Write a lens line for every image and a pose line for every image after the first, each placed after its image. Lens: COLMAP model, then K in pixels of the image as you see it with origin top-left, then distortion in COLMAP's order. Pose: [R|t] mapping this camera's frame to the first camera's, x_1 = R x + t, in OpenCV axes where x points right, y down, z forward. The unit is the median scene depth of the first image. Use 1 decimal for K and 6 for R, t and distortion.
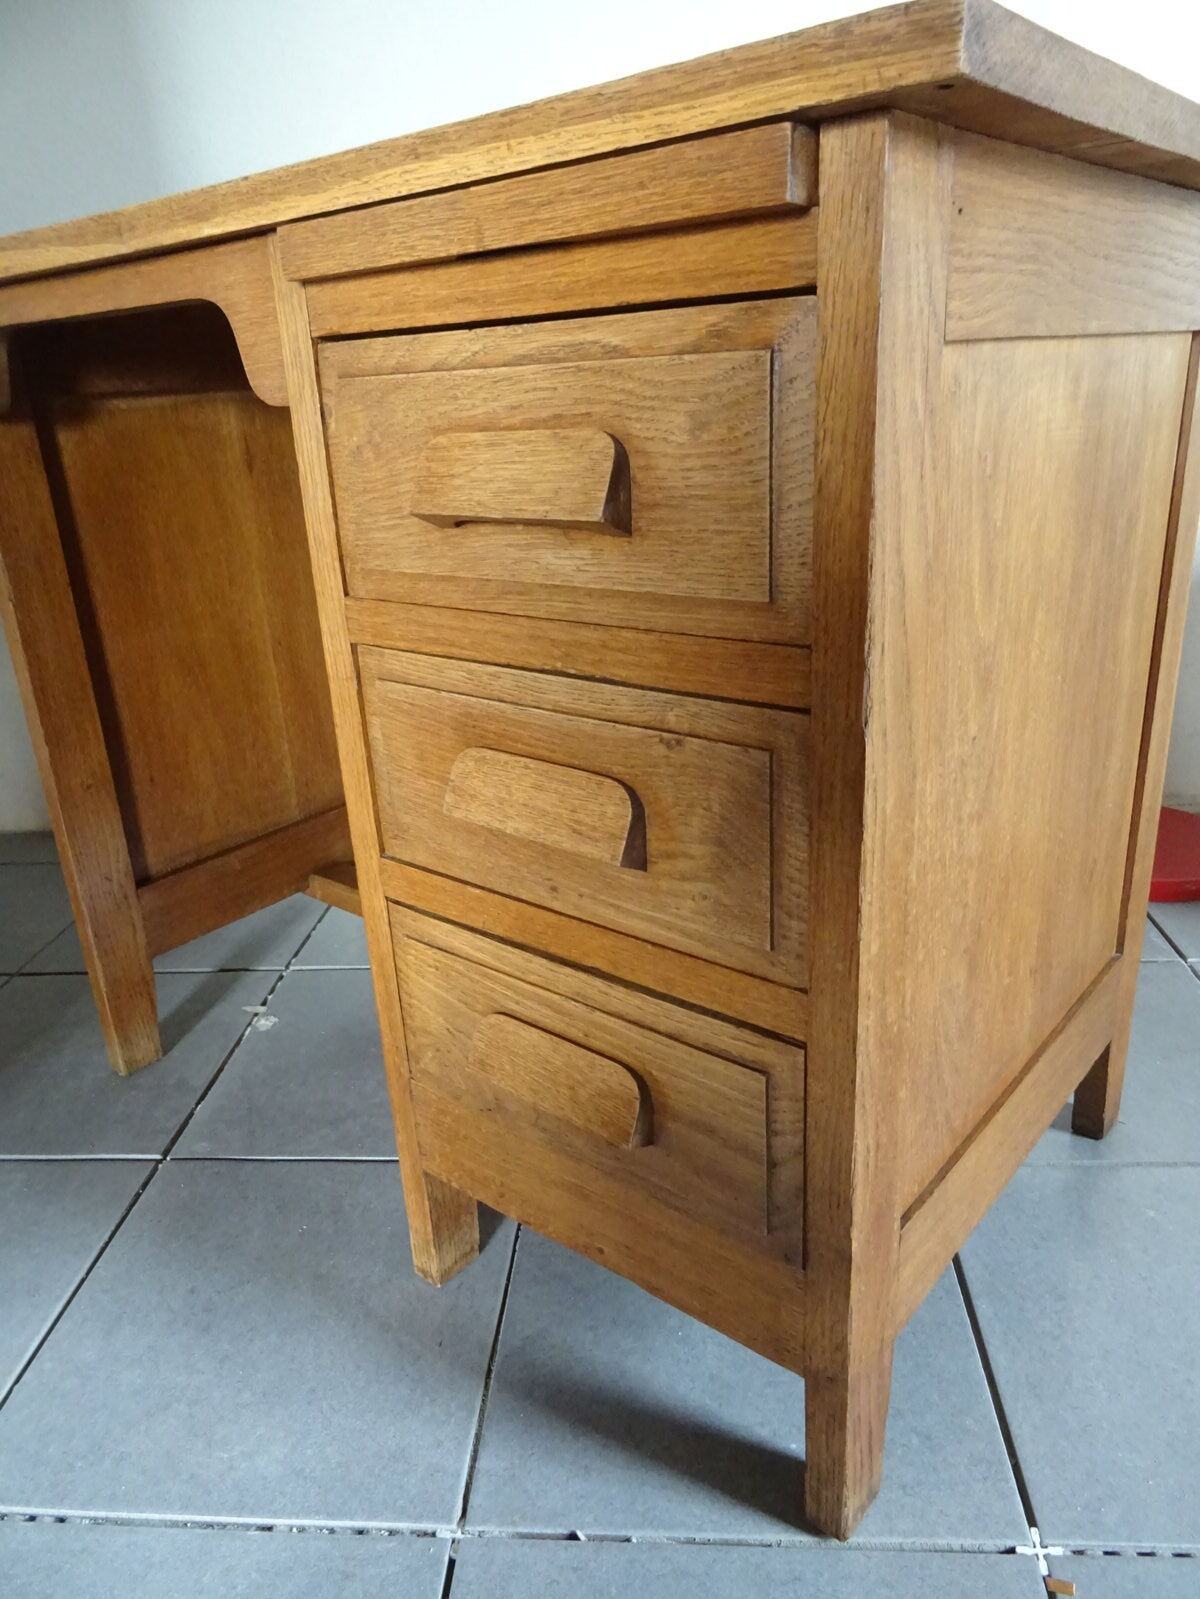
lens RADIAL K [[1146.7, 0, 595.7], [0, 1146.7, 802.7], [0, 0, 1]] dist [0.016481, -0.022337]
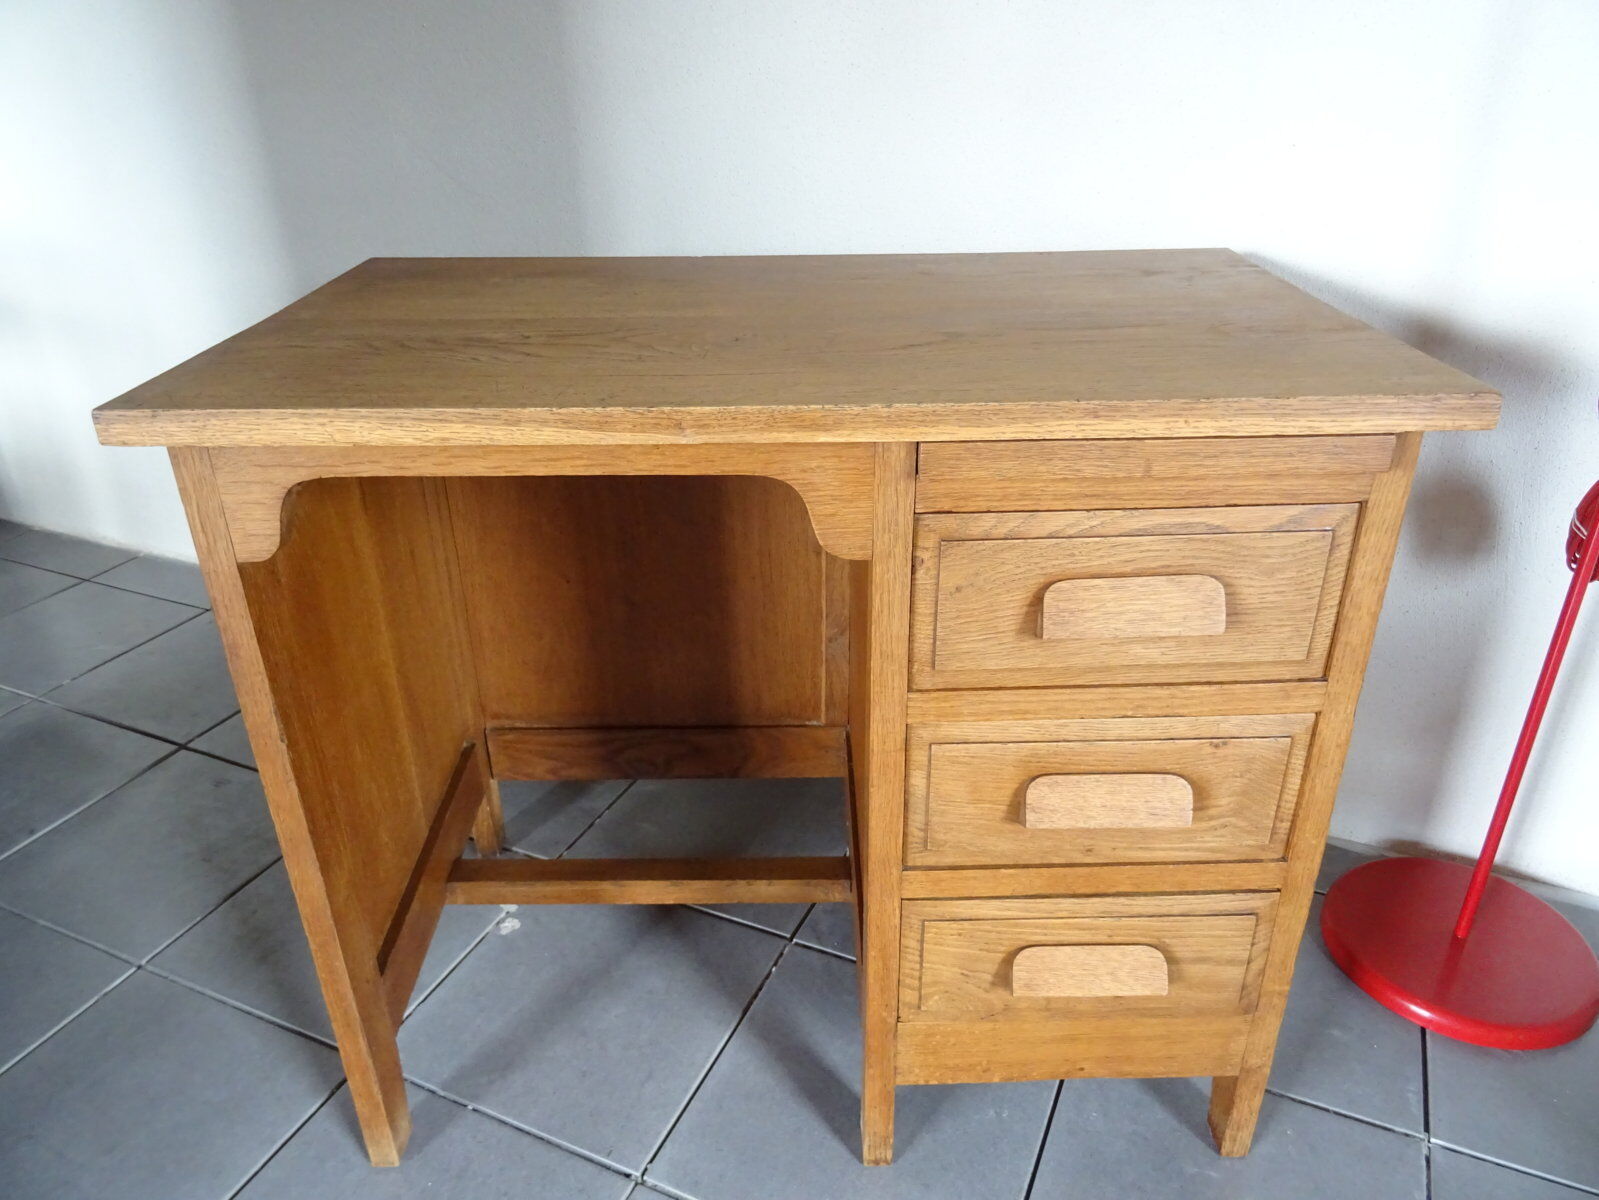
lens RADIAL K [[1146.5, 0, 800.2], [0, 1146.5, 604.2], [0, 0, 1]] dist [0.000983, -0.003928]
pose [[0.761387, -0.252268, 0.597202, -1.040375], [0.204421, 0.967613, 0.148113, -0.485680], [-0.615225, 0.009309, 0.788297, 0.092161]]
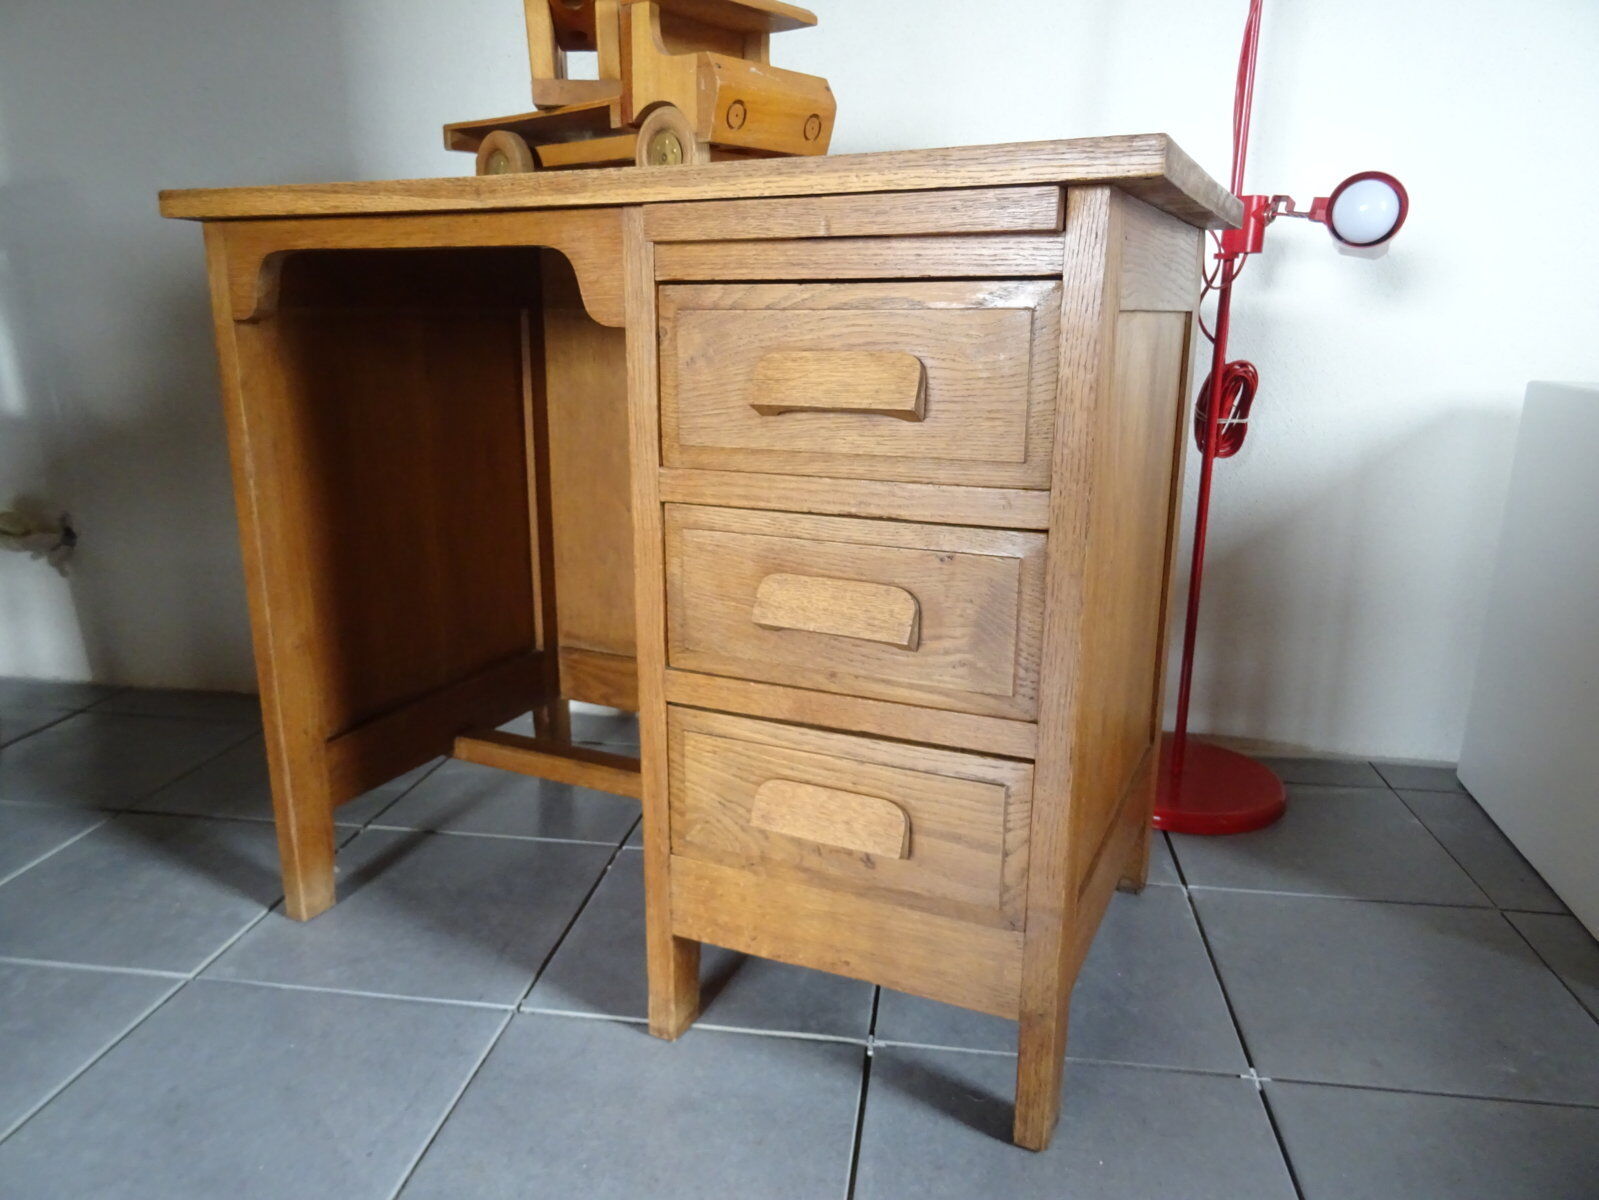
lens RADIAL K [[1144.4, 0, 796.1], [0, 1144.4, 605.9], [0, 0, 1]] dist [-0.002736, 0.004049]
pose [[0.965282, -0.005628, 0.261150, -0.420249], [0.036633, 0.992804, -0.114011, 0.141959], [-0.258629, 0.119620, 0.958542, -0.306720]]
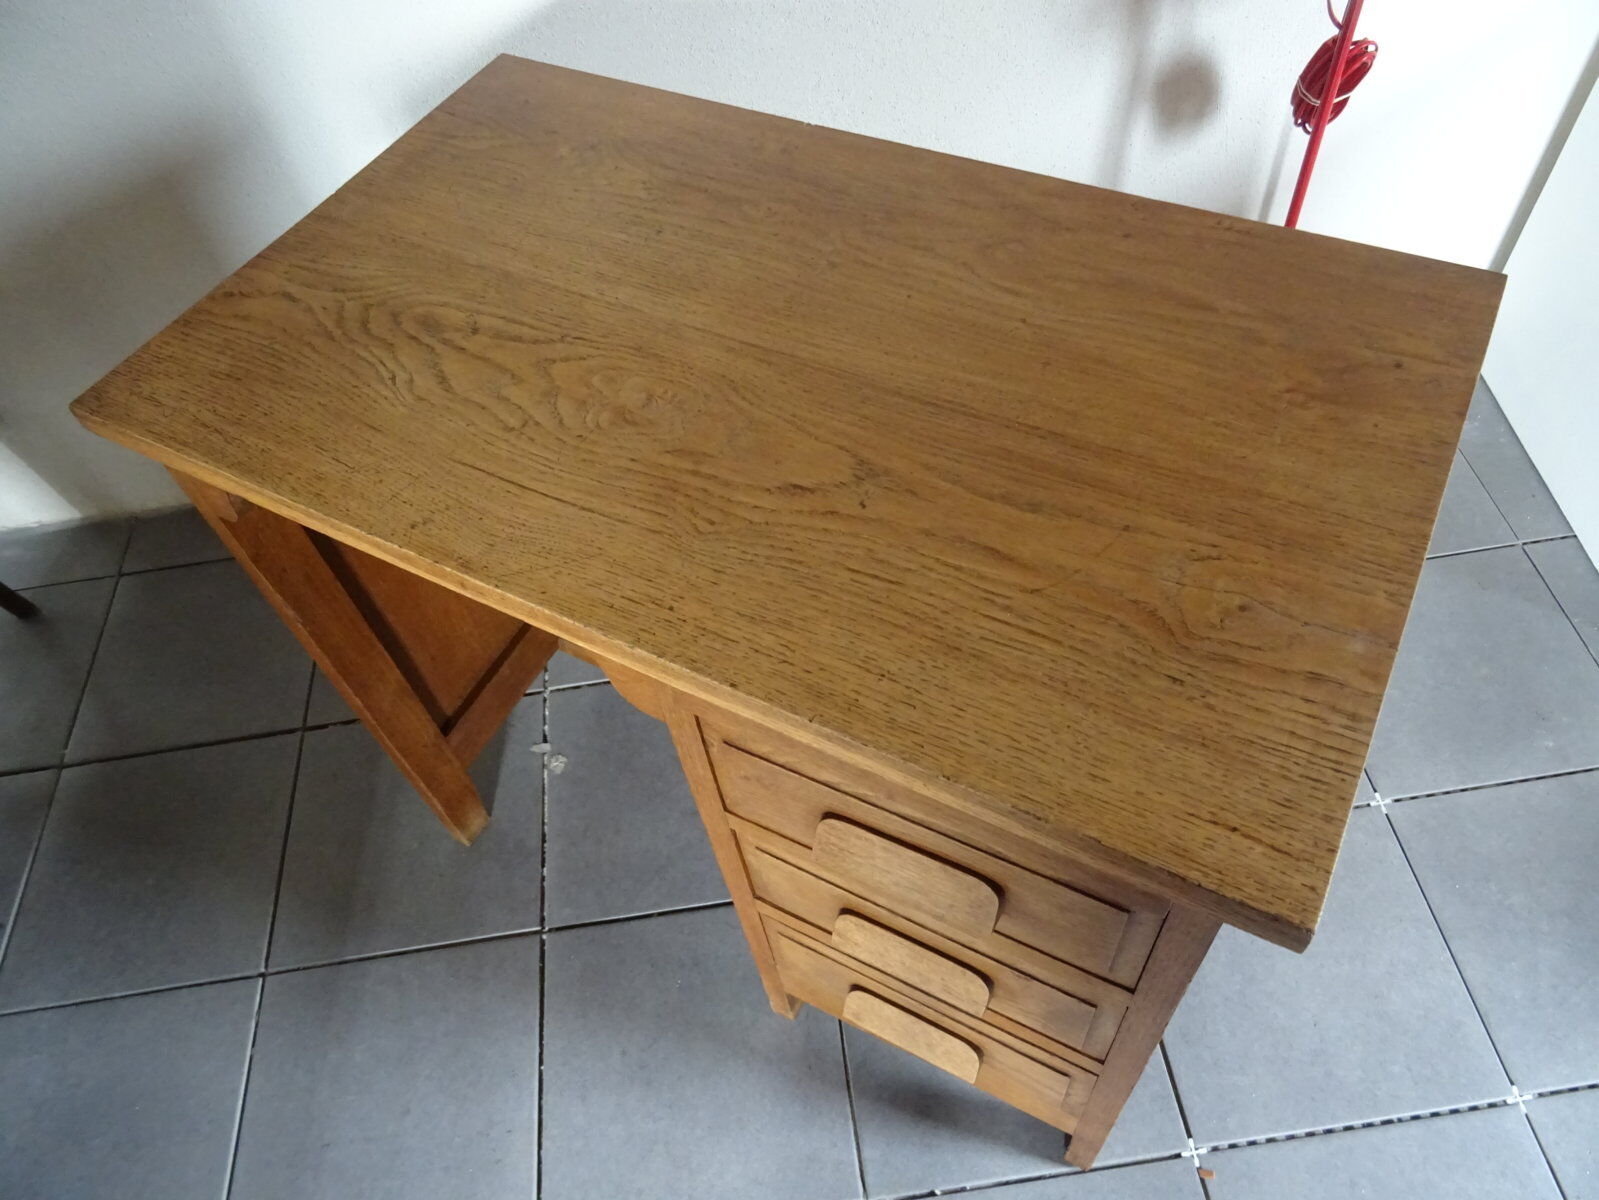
lens RADIAL K [[1146.5, 0, 800.2], [0, 1146.5, 604.2], [0, 0, 1]] dist [0.000983, -0.003928]
pose [[0.979467, -0.180469, 0.089864, -0.212439], [0.106626, 0.842013, 0.528814, -1.044201], [-0.171102, -0.508374, 0.843967, 0.038957]]
